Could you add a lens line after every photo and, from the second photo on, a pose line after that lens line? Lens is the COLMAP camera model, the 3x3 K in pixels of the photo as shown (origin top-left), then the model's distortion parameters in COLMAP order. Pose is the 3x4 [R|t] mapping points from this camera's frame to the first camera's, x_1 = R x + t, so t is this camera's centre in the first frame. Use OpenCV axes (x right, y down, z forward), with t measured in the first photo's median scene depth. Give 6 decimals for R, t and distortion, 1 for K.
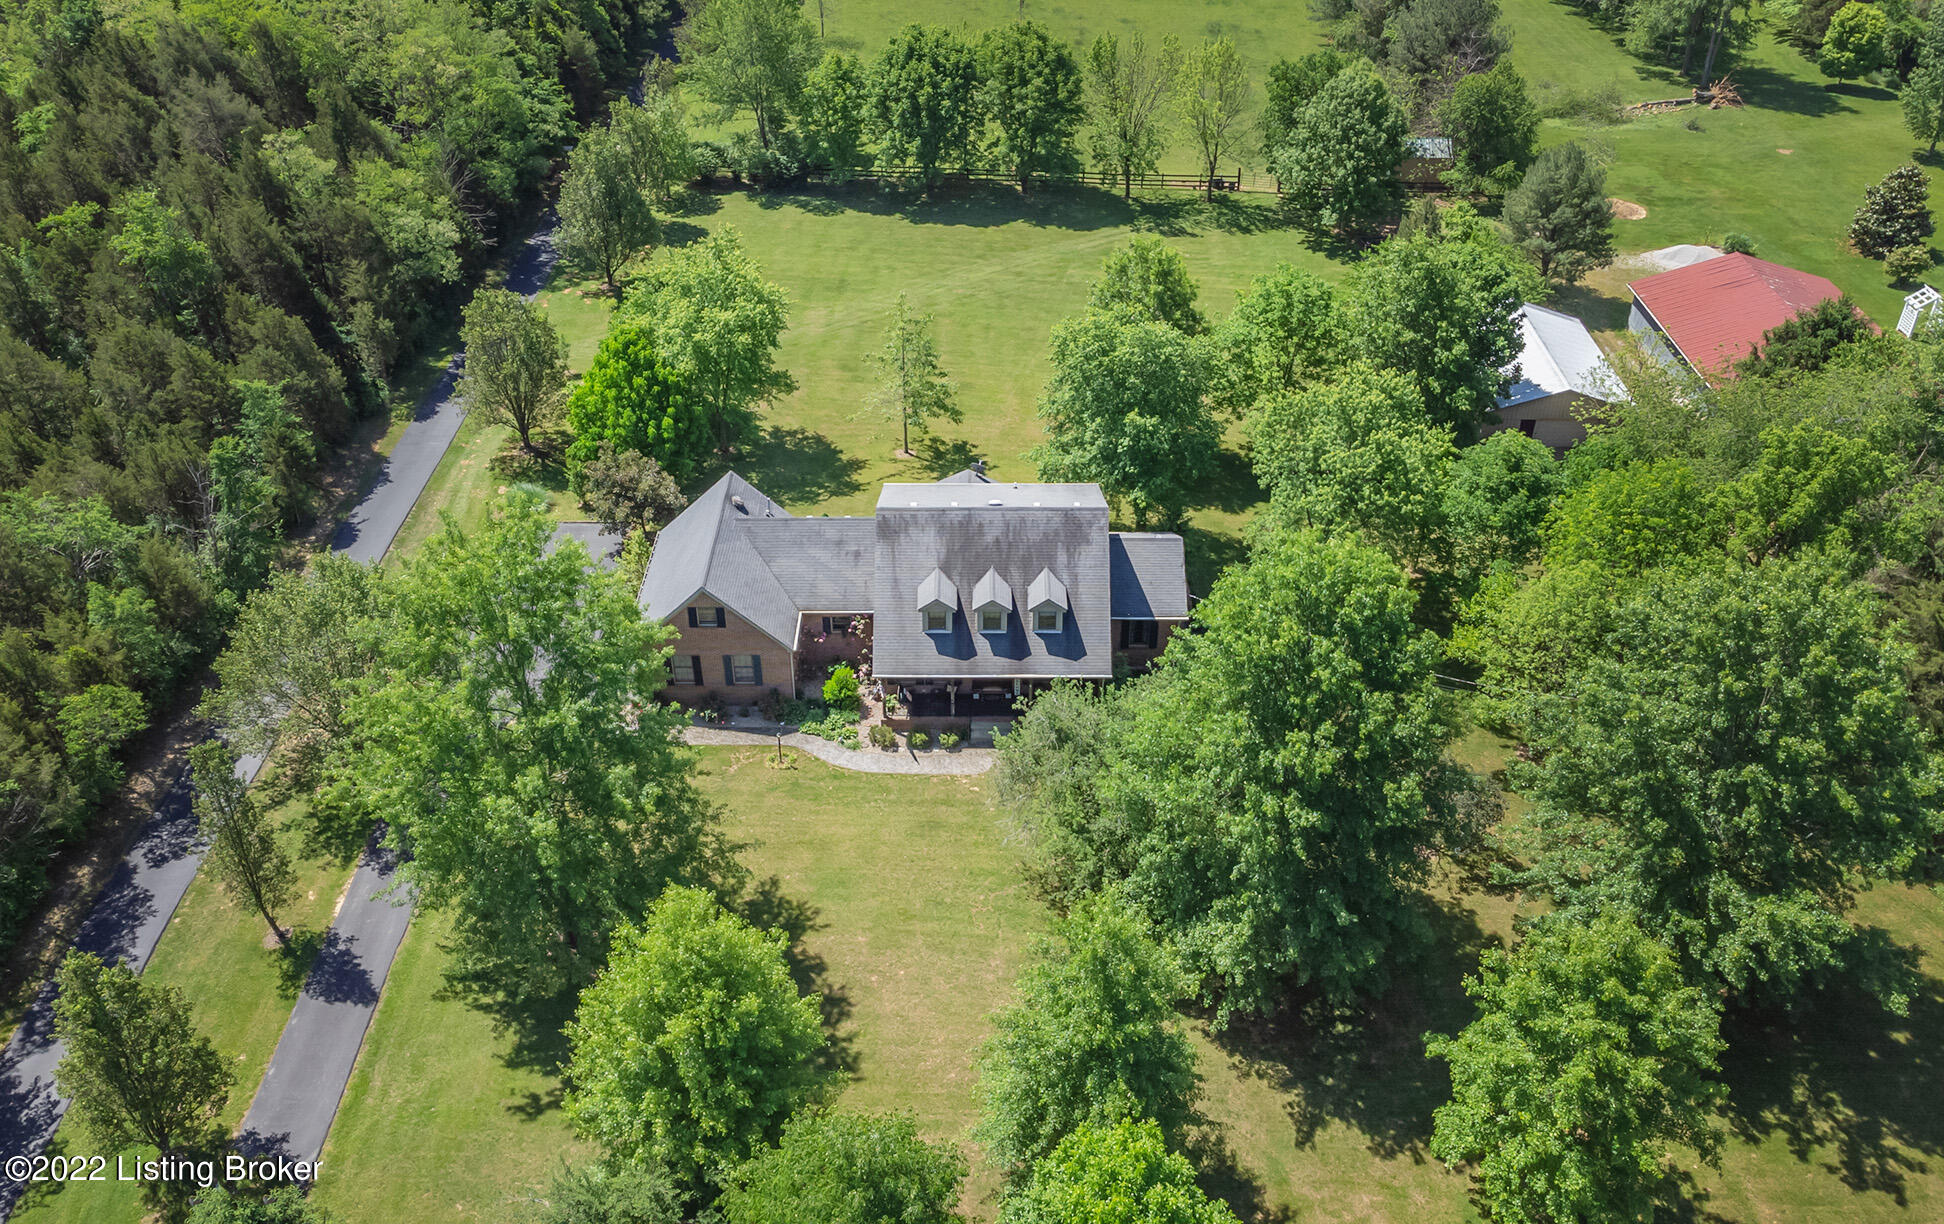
lens RADIAL K [[1599.8, 0, 955.8], [0, 1599.8, 618.9], [0, 0, 1]] dist [0.026250, -0.003953]
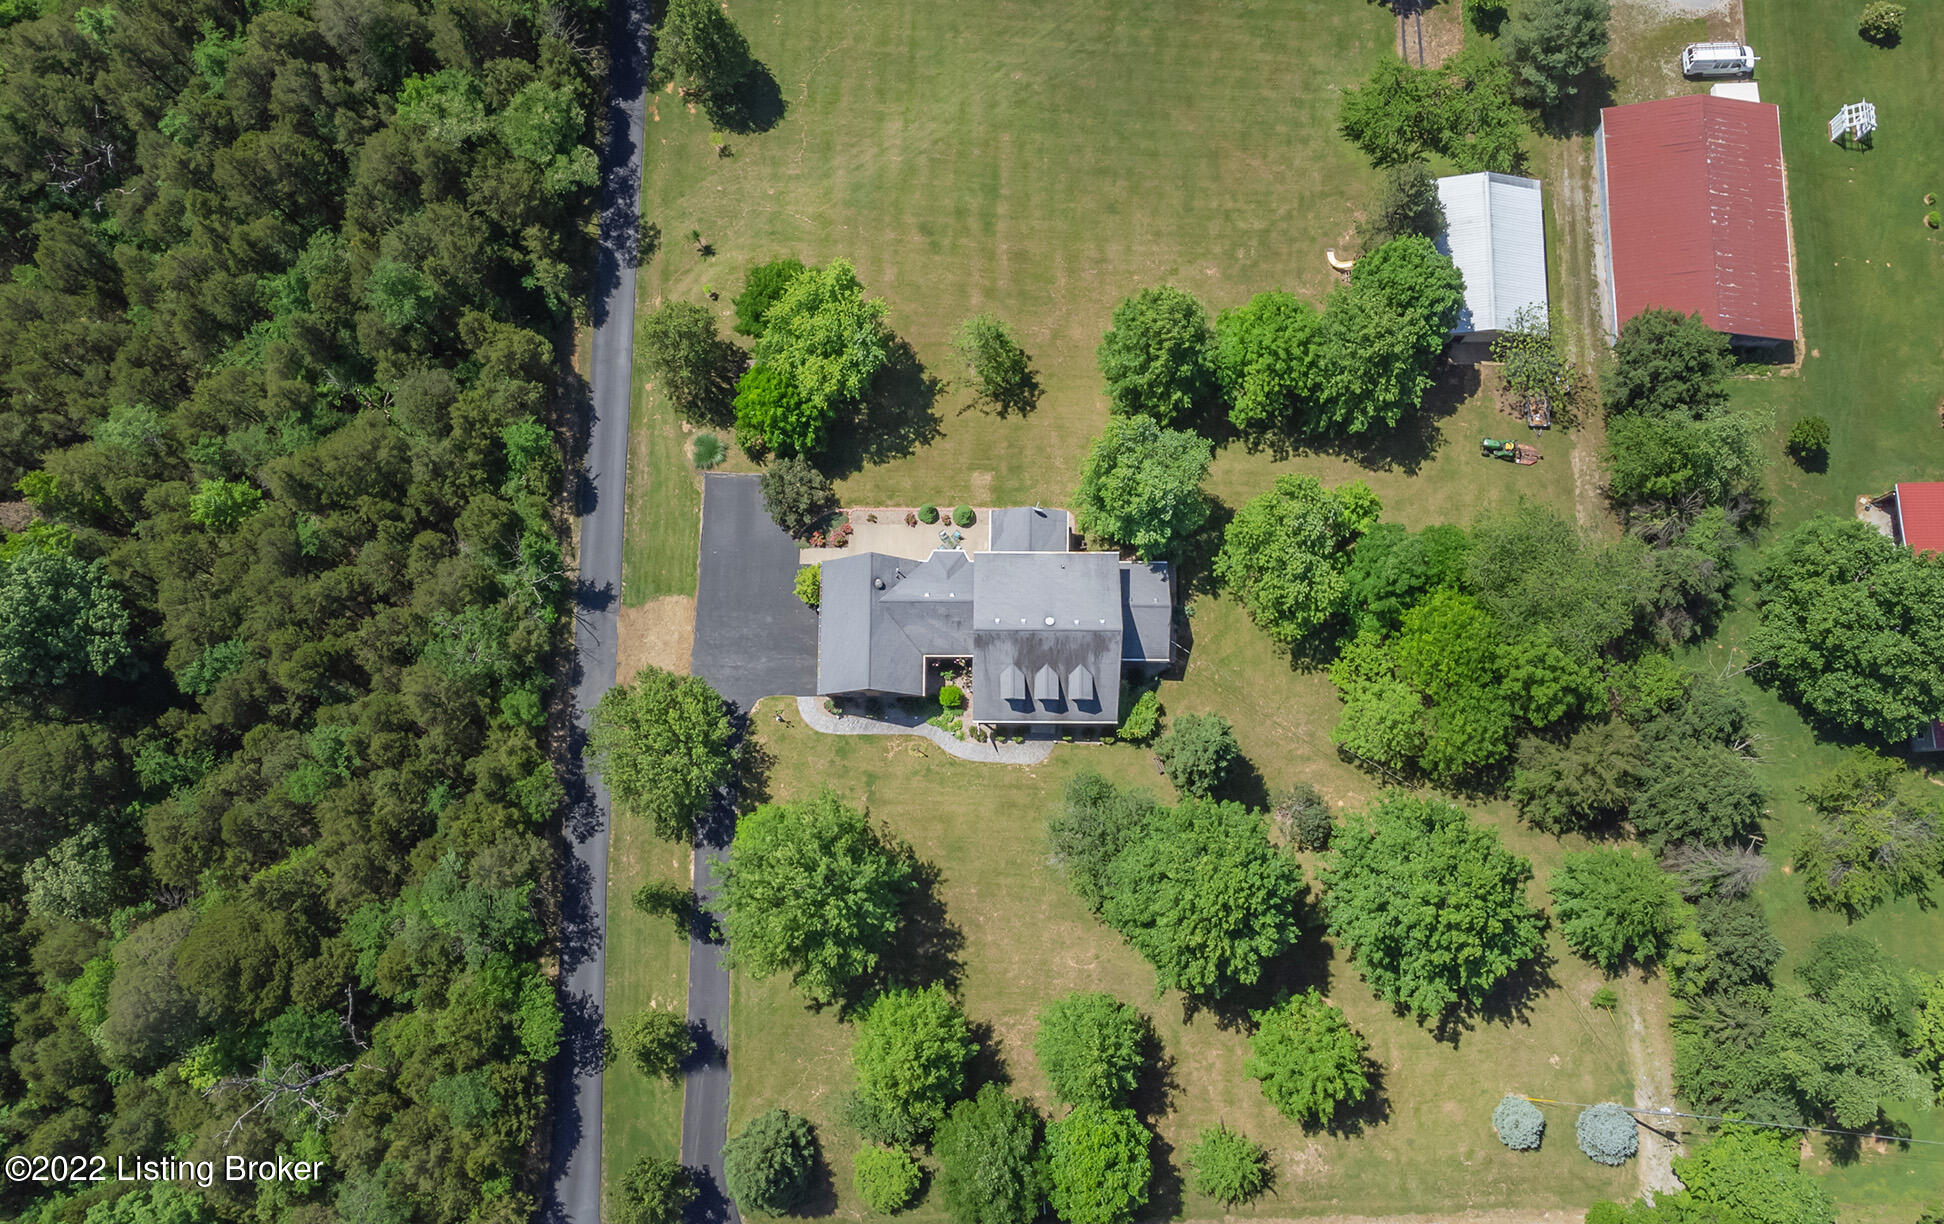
lens RADIAL K [[1607.8, 0, 972.0], [0, 1607.8, 612.0], [0, 0, 1]] dist [0.029591, 0.001938]
pose [[0.999994, -0.000063, 0.003435, -0.058232], [-0.002368, 0.711825, 0.702353, -1.210663], [-0.002489, -0.702357, 0.711821, -0.104946]]
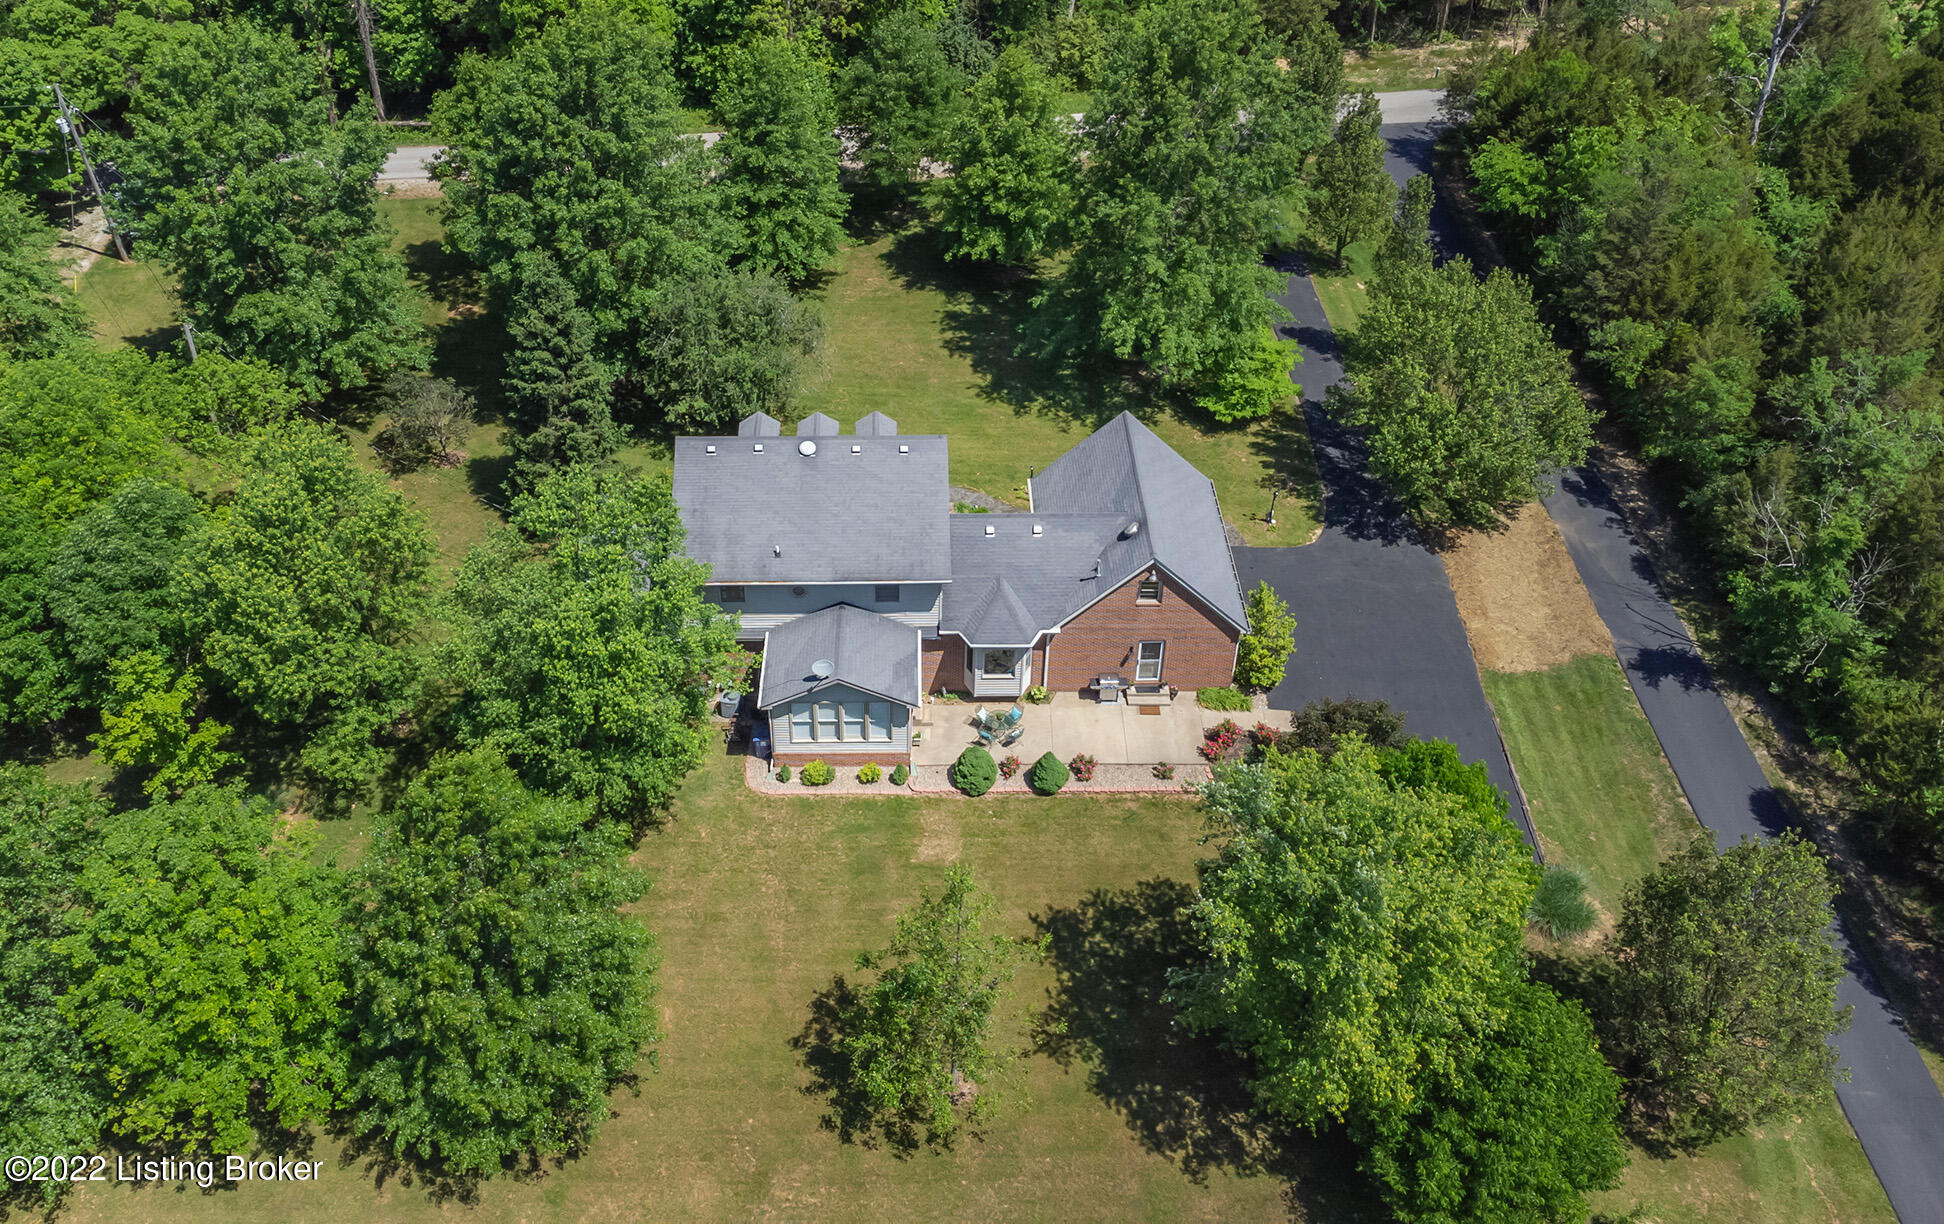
lens RADIAL K [[1607.8, 0, 972.0], [0, 1607.8, 612.0], [0, 0, 1]] dist [0.029591, 0.001938]
pose [[-0.999870, 0.015279, -0.005216, -0.056972], [-0.001053, 0.260714, 0.965415, -0.895896], [0.016111, 0.965295, -0.260664, 1.346783]]
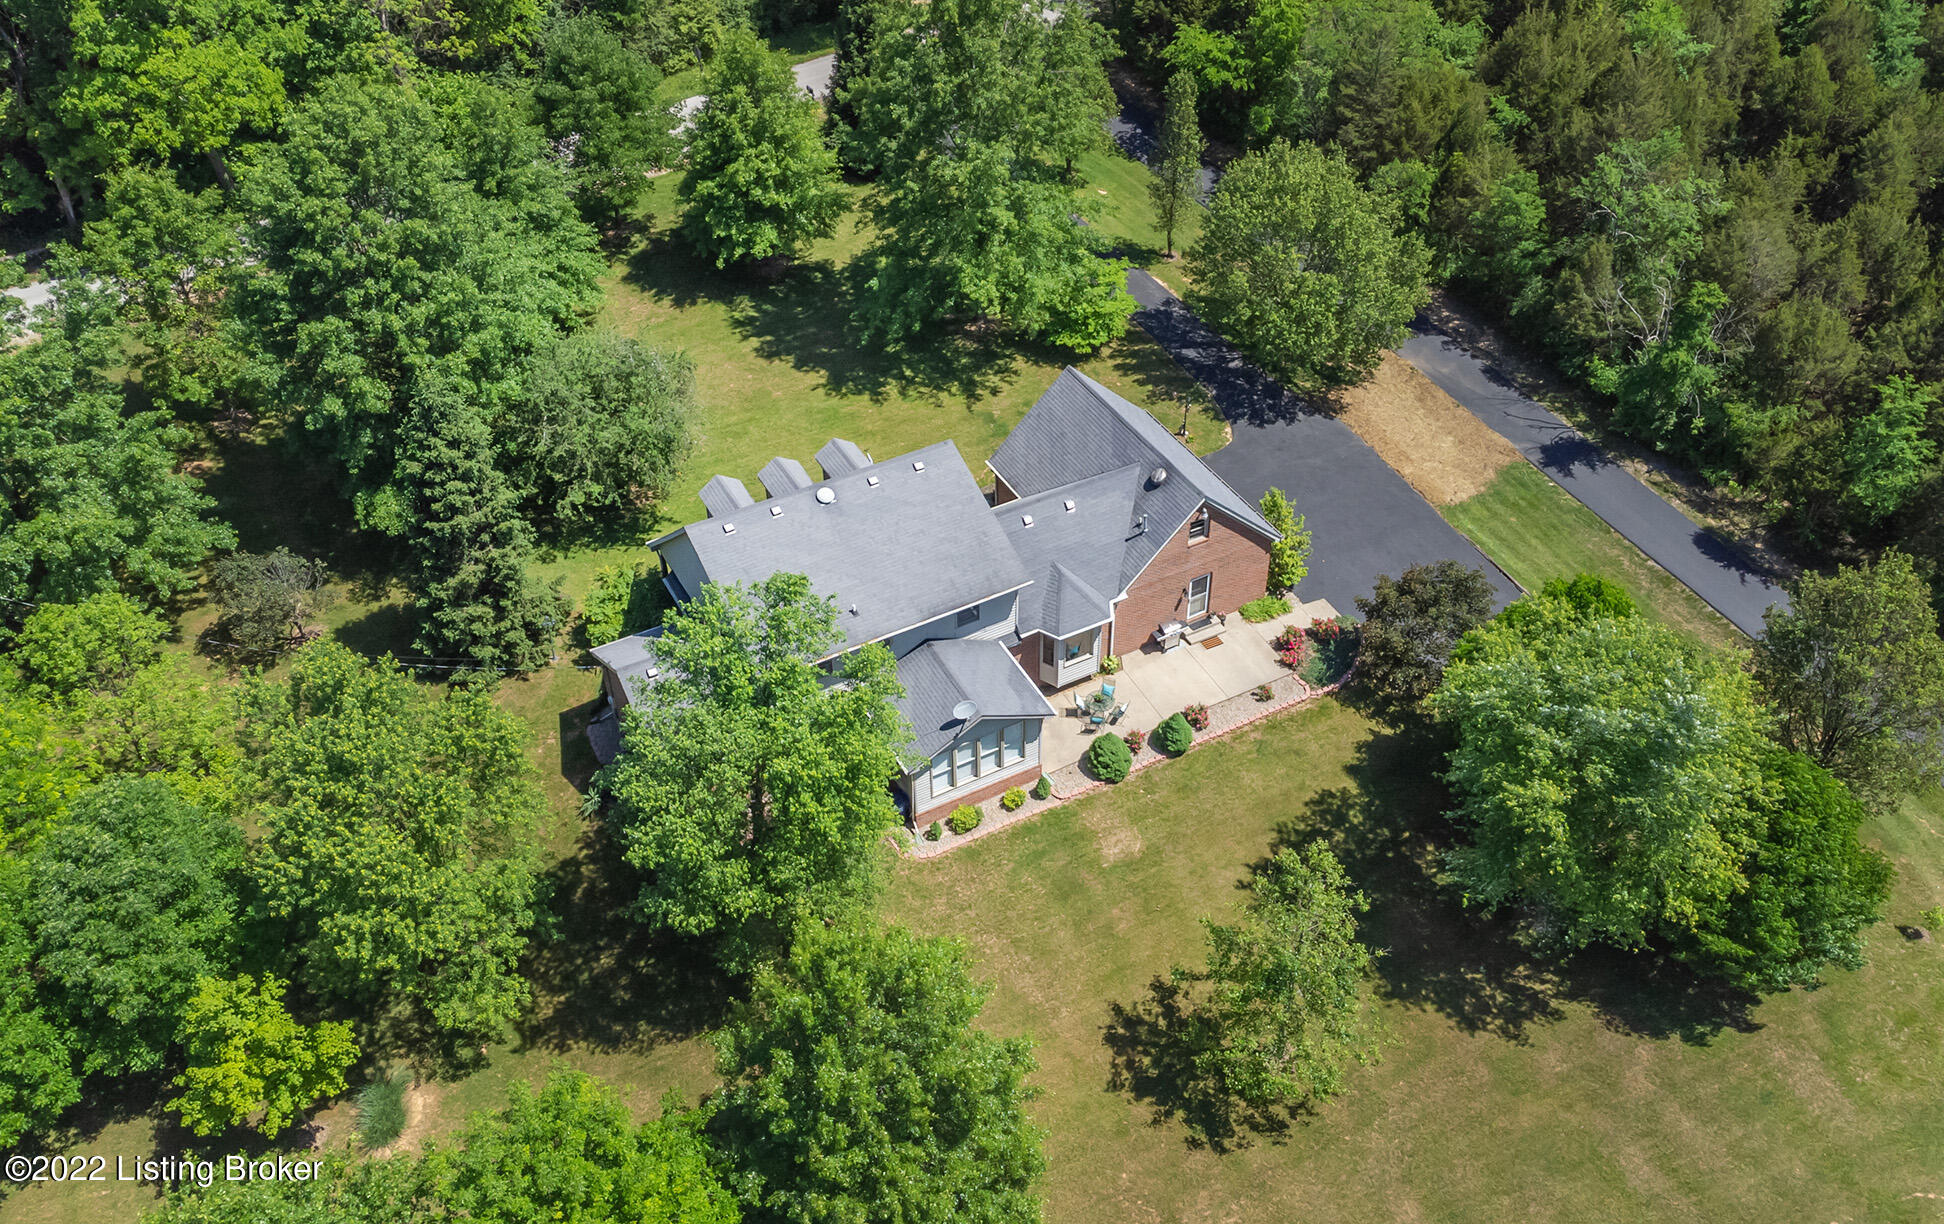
lens RADIAL K [[1599.8, 0, 955.8], [0, 1599.8, 618.9], [0, 0, 1]] dist [0.026250, -0.003953]
pose [[-0.882888, 0.334984, -0.329081, 0.253035], [-0.248801, 0.260643, 0.932826, -0.825413], [0.398254, 0.905456, -0.146774, 1.232557]]
